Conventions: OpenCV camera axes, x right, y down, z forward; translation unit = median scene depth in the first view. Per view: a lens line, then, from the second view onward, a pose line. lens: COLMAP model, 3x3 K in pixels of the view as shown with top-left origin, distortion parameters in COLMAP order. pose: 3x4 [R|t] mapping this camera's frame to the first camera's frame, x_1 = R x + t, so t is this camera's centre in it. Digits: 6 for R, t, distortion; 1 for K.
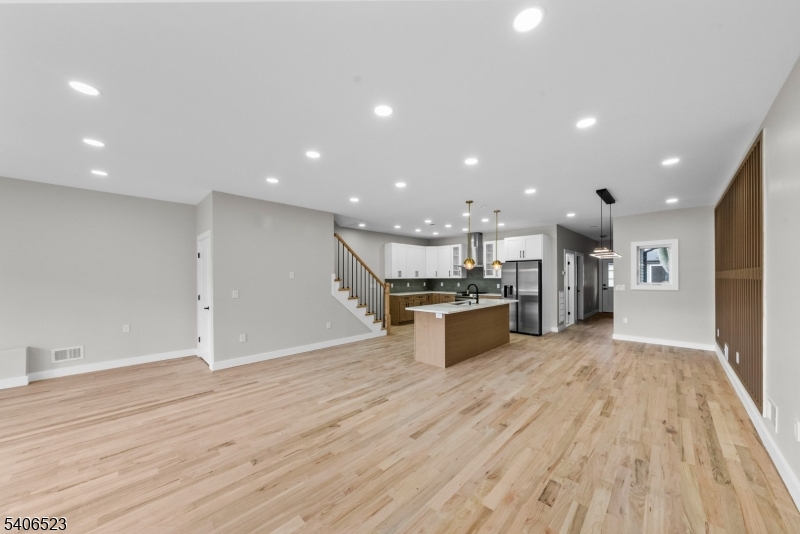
lens RADIAL K [[286.0, 0, 398.8], [0, 286.0, 280.3], [0, 0, 1]] dist [-0.000932, -0.000087]
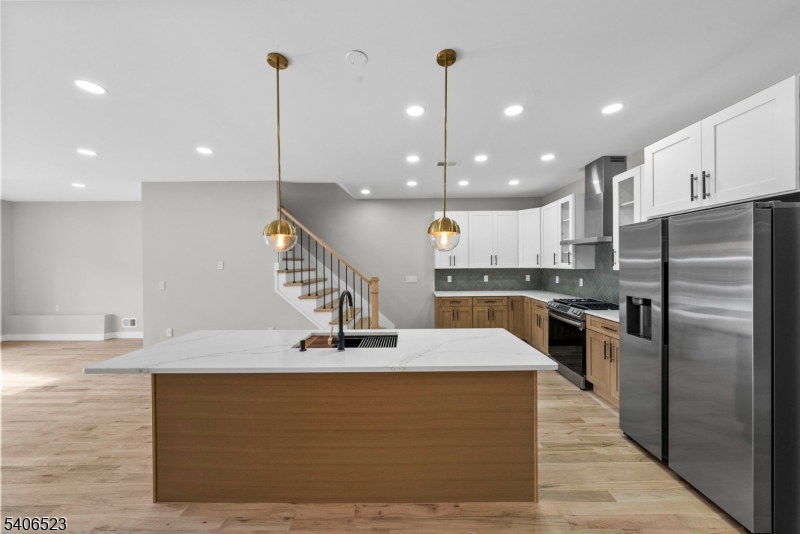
lens RADIAL K [[272.0, 0, 403.7], [0, 272.0, 266.0], [0, 0, 1]] dist [-0.000647, -0.000044]
pose [[0.690157, 0.003123, -0.723653, 0.511804], [-0.003459, 0.999994, 0.001017, -0.016587], [0.723652, 0.001801, 0.690163, 0.753888]]
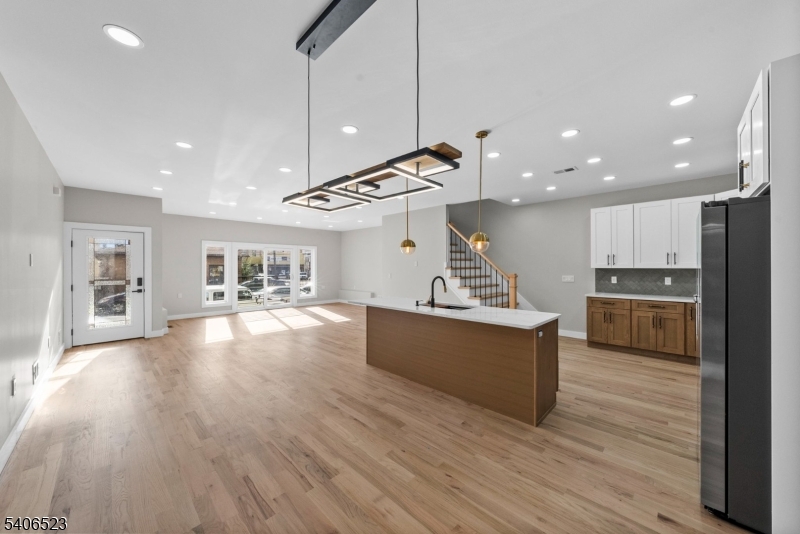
lens RADIAL K [[288.2, 0, 403.4], [0, 288.2, 263.6], [0, 0, 1]] dist [-0.002153, -0.000283]
pose [[-0.004845, -0.006951, -0.999964, 0.835650], [-0.012285, 0.999901, -0.006891, -0.008217], [0.999913, 0.012252, -0.004930, 0.853435]]
